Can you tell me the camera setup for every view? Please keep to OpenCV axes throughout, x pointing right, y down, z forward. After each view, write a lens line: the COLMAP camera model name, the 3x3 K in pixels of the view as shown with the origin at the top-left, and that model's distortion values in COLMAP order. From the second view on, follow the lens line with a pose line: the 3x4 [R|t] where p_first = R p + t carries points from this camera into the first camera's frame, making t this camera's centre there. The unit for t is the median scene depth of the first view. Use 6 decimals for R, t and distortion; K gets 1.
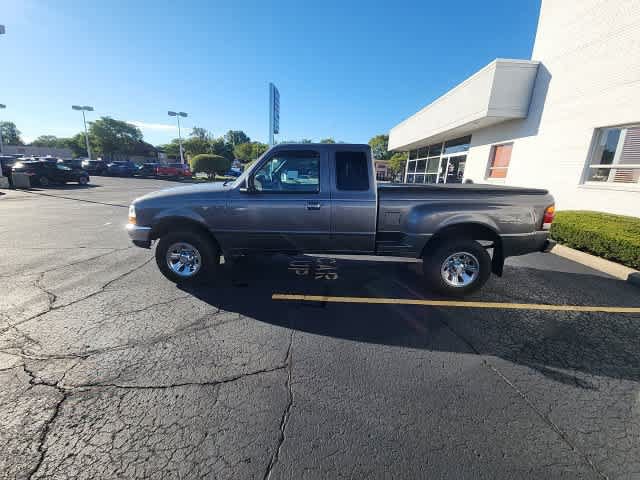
lens RADIAL K [[259.3, 0, 320.3], [0, 259.3, 241.7], [0, 0, 1]] dist [0.016746, -0.010838]
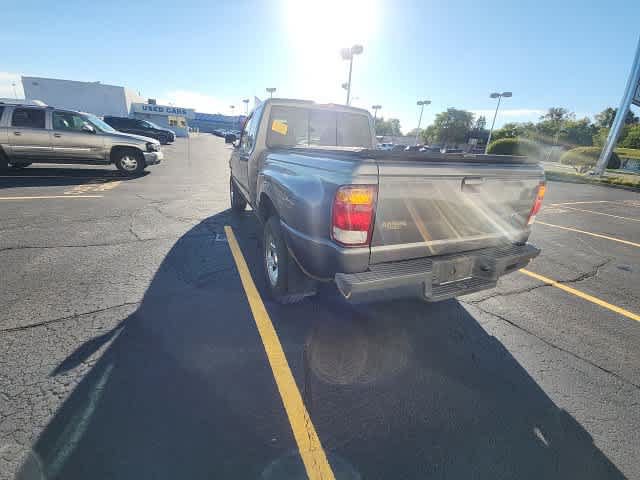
lens RADIAL K [[259.3, 0, 320.5], [0, 259.3, 238.9], [0, 0, 1]] dist [0.016746, -0.010838]
pose [[0.440245, 0.304004, -0.844847, 0.578054], [-0.277794, 0.940888, 0.193805, -0.060803], [0.853824, 0.149371, 0.498672, 0.361915]]
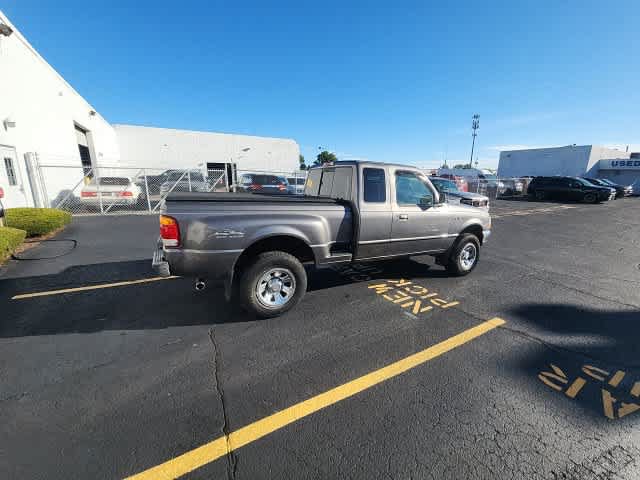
lens RADIAL K [[259.3, 0, 321.4], [0, 259.3, 239.1], [0, 0, 1]] dist [0.016746, -0.010838]
pose [[-0.848817, 0.060896, -0.525167, 0.438552], [-0.187786, 0.893844, 0.407161, -0.286218], [0.494212, 0.444224, -0.747275, 1.081781]]
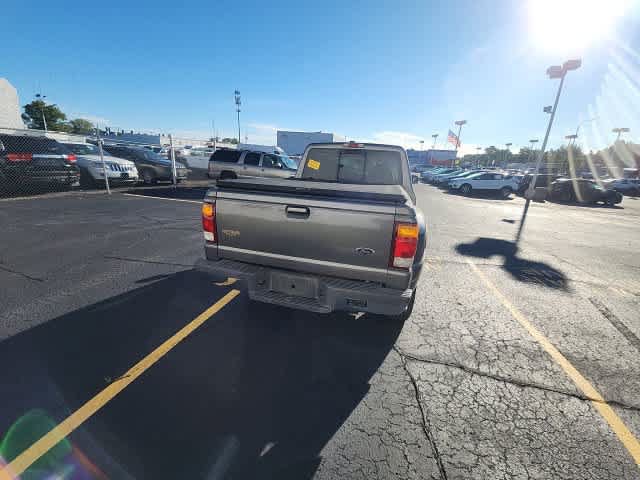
lens RADIAL K [[259.3, 0, 320.3], [0, 259.3, 238.5], [0, 0, 1]] dist [0.016746, -0.010838]
pose [[-0.208455, 0.225146, -0.951765, 0.686082], [-0.317567, 0.904833, 0.283597, -0.155871], [0.925039, 0.361367, -0.117118, 0.639727]]
